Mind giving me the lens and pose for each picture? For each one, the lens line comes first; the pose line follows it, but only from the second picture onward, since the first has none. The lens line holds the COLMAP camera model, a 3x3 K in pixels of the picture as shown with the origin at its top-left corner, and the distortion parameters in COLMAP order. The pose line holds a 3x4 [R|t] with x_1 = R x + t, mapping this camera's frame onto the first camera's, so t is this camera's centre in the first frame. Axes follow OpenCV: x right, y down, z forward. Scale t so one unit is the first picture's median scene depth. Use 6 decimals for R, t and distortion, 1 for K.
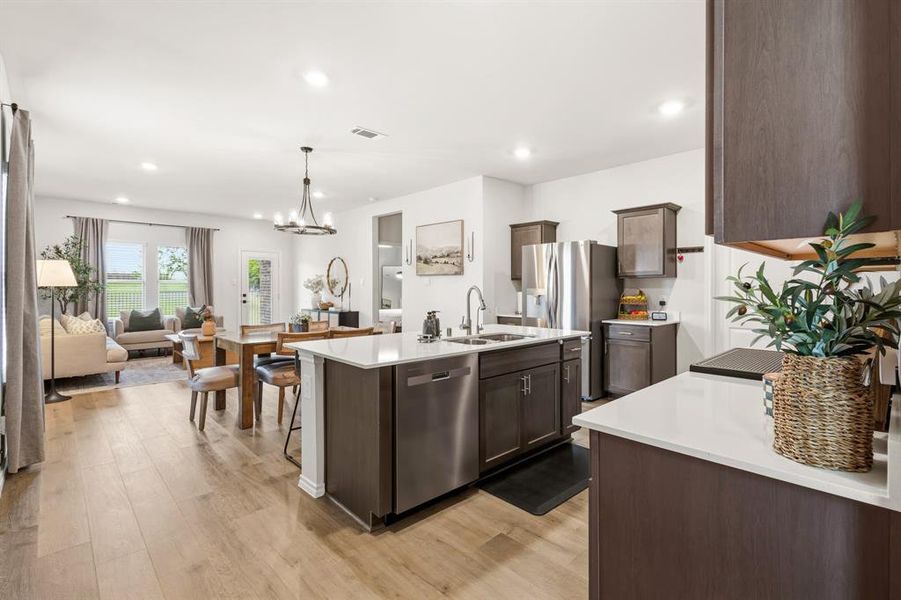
lens RADIAL K [[420.6, 0, 450.8], [0, 420.6, 296.4], [0, 0, 1]] dist [0.005204, -0.001237]
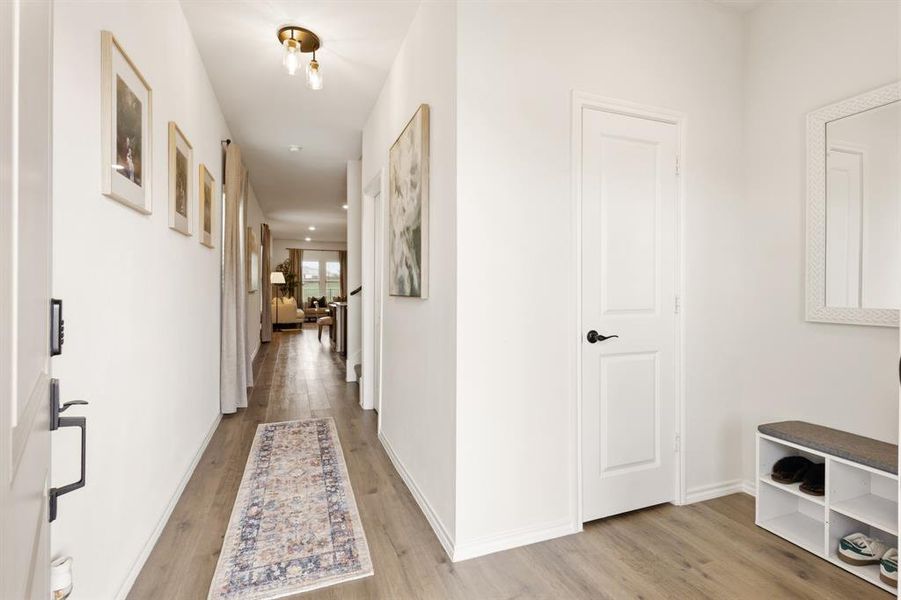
lens RADIAL K [[420.6, 0, 451.7], [0, 420.6, 293.4], [0, 0, 1]] dist [0.005204, -0.001237]
pose [[0.921109, 0.003779, -0.389287, 0.598118], [-0.003787, 0.999993, 0.000746, 0.016634], [0.389286, 0.000787, 0.921116, -0.539536]]
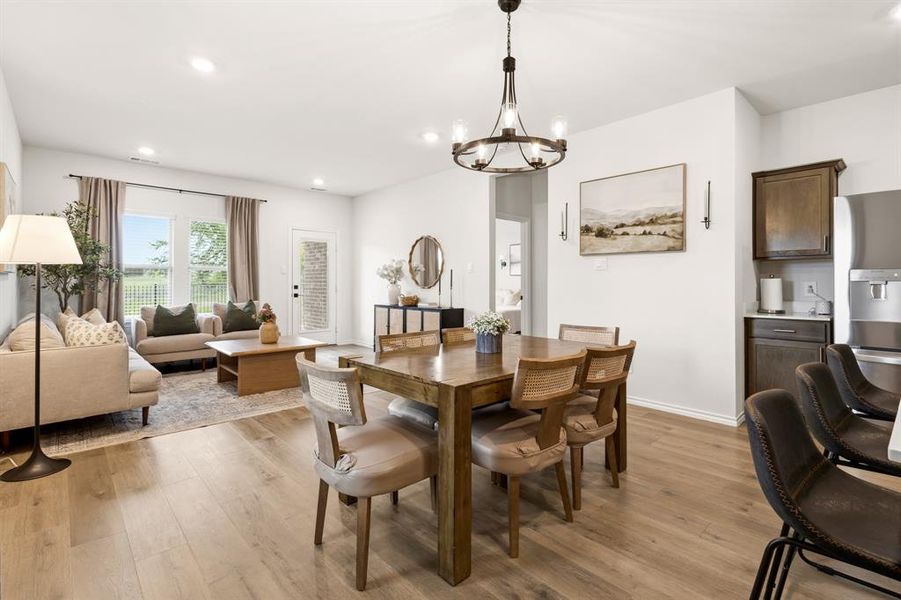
lens RADIAL K [[420.6, 0, 444.1], [0, 420.6, 289.4], [0, 0, 1]] dist [0.005204, -0.001237]
pose [[0.999815, 0.001269, -0.019180, -0.265914], [-0.001402, 0.999975, -0.006911, 0.008729], [0.019171, 0.006936, 0.999792, 0.304152]]
